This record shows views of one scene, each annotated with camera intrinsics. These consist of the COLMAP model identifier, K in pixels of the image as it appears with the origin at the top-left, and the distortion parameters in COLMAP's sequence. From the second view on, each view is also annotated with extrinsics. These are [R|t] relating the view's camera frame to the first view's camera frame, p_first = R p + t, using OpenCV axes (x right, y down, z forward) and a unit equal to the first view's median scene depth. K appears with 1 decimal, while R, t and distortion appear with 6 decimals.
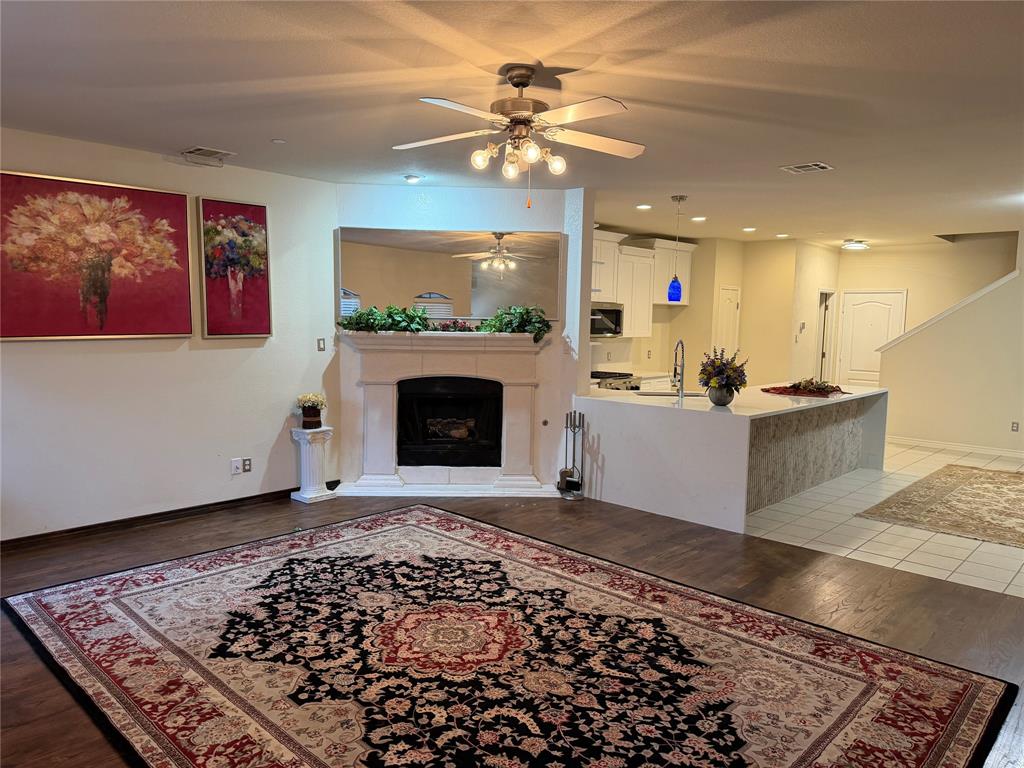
lens RADIAL K [[717.4, 0, 508.7], [0, 717.4, 381.0], [0, 0, 1]] dist [0.005869, -0.004690]
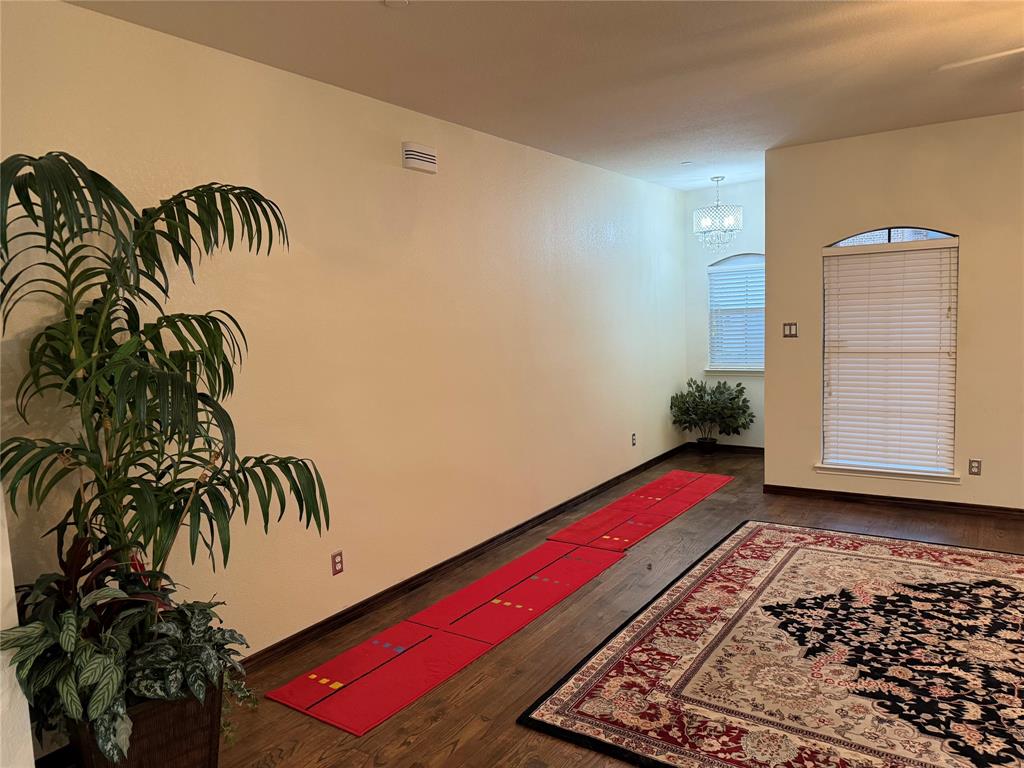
lens RADIAL K [[717.4, 0, 511.0], [0, 717.4, 383.2], [0, 0, 1]] dist [0.005869, -0.004690]
pose [[-0.985998, 0.043814, -0.160896, 0.891953], [0.012448, 0.981512, 0.190993, -0.153820], [0.166290, 0.186316, -0.968315, 1.881120]]
